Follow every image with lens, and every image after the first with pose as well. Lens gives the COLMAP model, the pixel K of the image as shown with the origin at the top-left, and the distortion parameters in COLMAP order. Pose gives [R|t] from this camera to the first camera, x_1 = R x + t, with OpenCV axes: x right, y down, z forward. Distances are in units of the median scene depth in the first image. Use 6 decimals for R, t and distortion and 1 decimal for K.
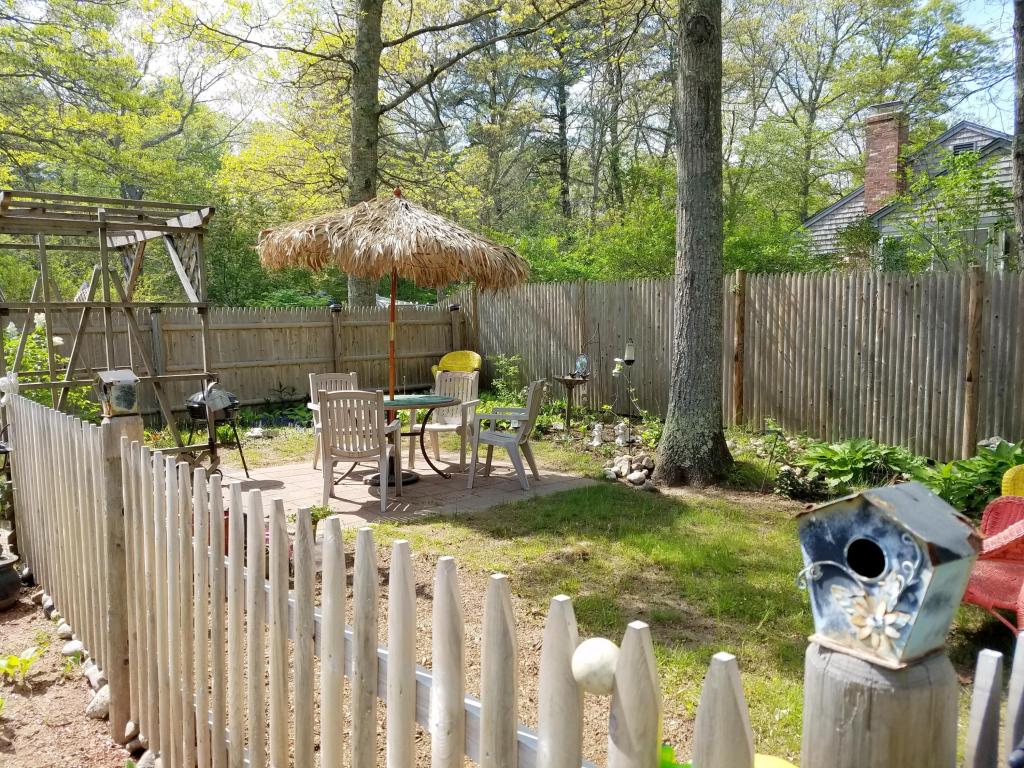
lens RADIAL K [[805.1, 0, 489.6], [0, 805.1, 392.2], [0, 0, 1]] dist [0.183216, -0.322223]
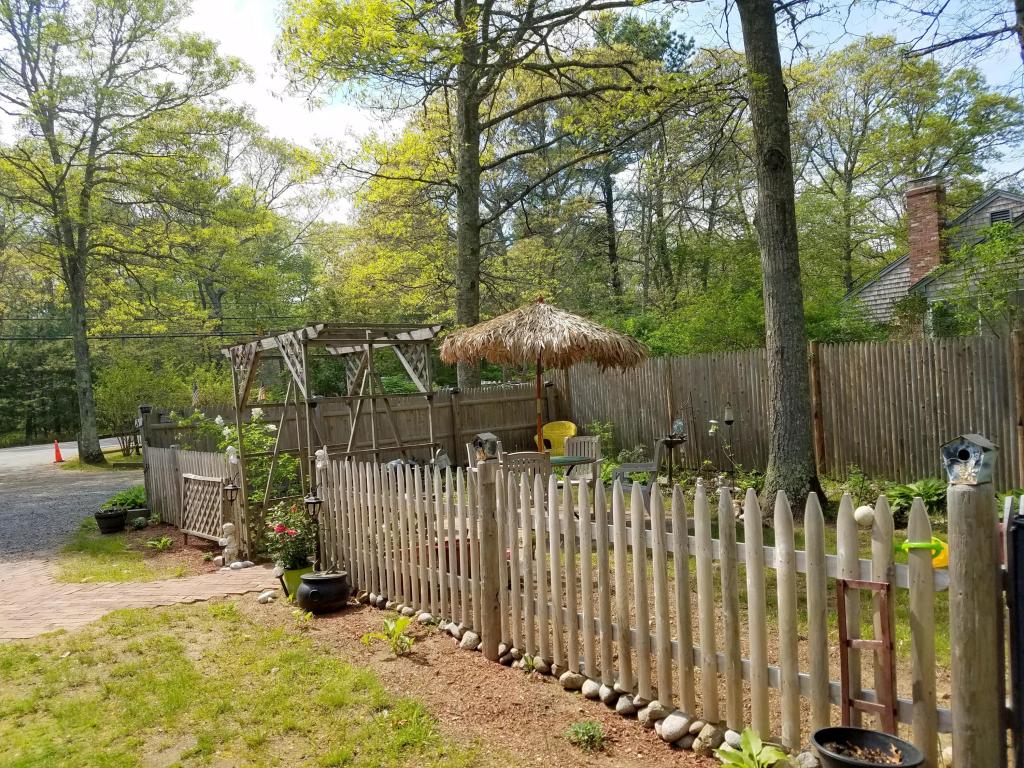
lens RADIAL K [[788.2, 0, 496.8], [0, 788.2, 404.1], [0, 0, 1]] dist [0.193350, -0.336177]
pose [[0.997335, -0.049528, -0.053564, -0.064274], [0.045222, 0.995862, -0.078827, 0.008442], [0.057246, 0.076195, 0.995448, -0.123274]]
